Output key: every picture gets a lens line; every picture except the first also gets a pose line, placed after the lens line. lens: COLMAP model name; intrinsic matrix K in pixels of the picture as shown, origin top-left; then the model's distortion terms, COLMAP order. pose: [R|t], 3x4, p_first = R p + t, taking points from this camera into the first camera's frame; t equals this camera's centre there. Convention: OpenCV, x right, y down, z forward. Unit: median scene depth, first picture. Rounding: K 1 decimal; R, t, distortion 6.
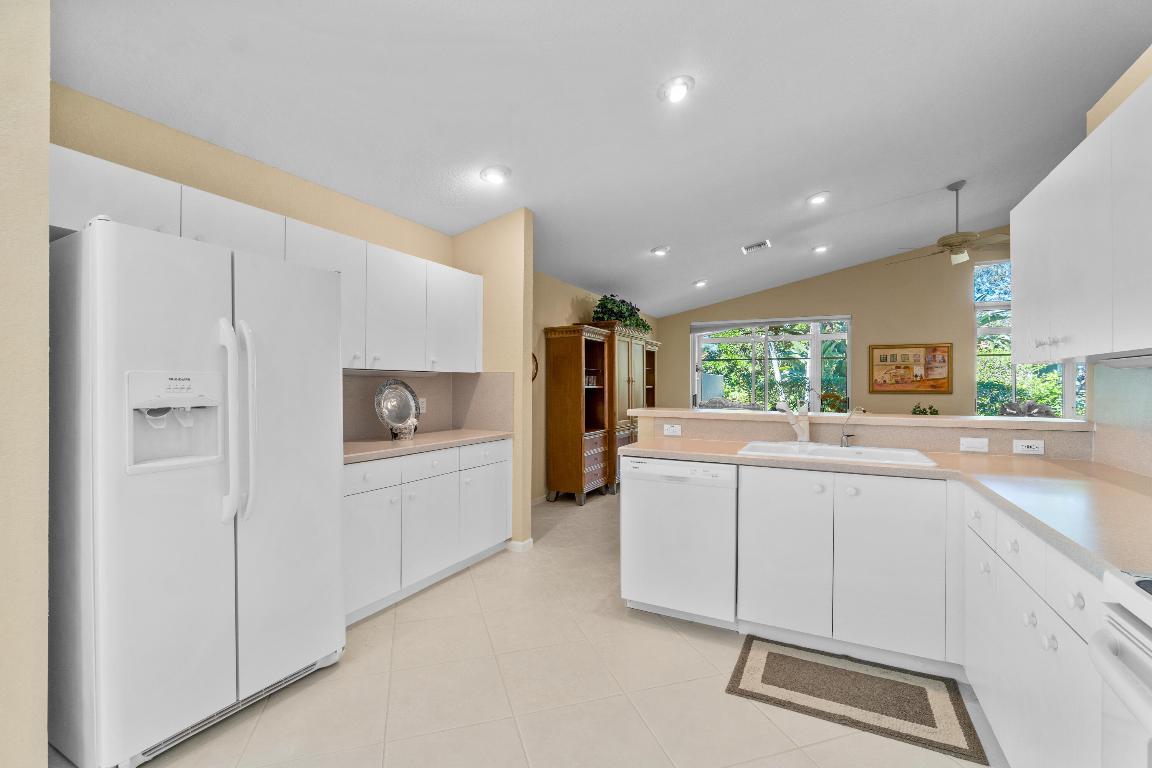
lens RADIAL K [[498.0, 0, 581.4], [0, 498.0, 380.4], [0, 0, 1]] dist [0.000522, -0.000545]
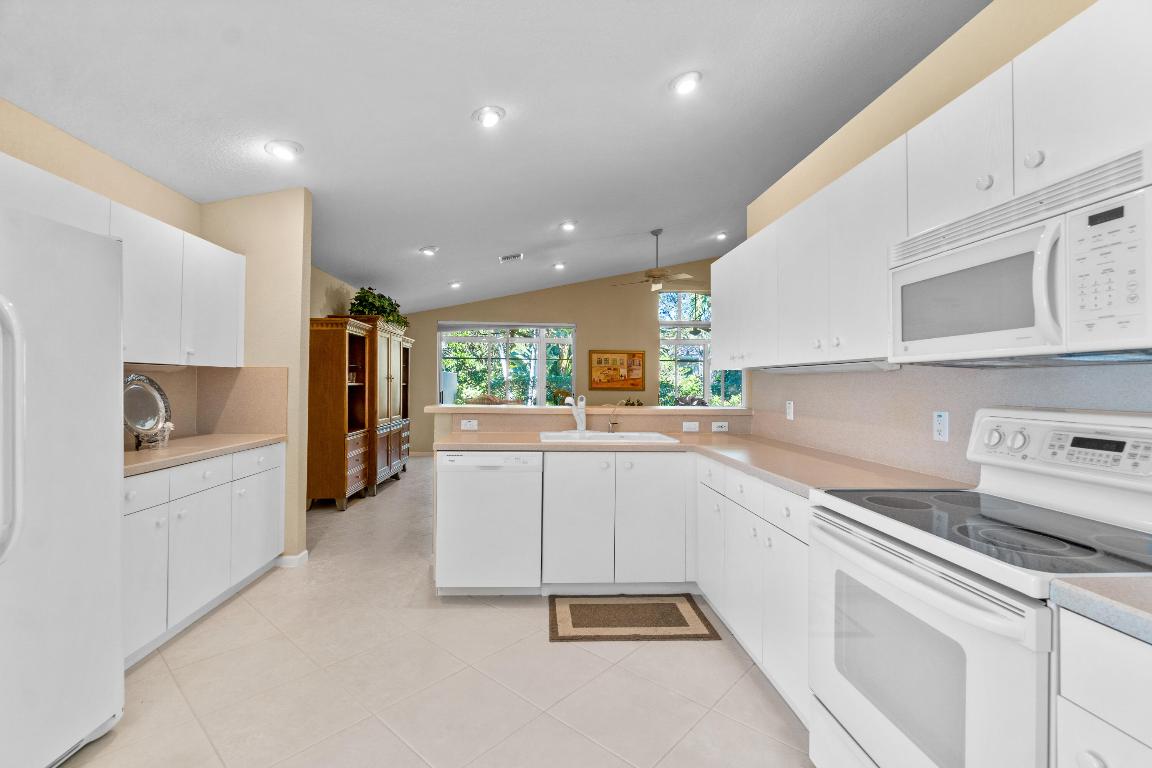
lens RADIAL K [[498.0, 0, 564.5], [0, 498.0, 372.9], [0, 0, 1]] dist [0.000522, -0.000545]
pose [[0.869184, 0.014430, 0.494278, -0.145246], [-0.009702, 0.999879, -0.012129, -0.000958], [-0.494393, 0.005747, 0.869220, -0.028678]]
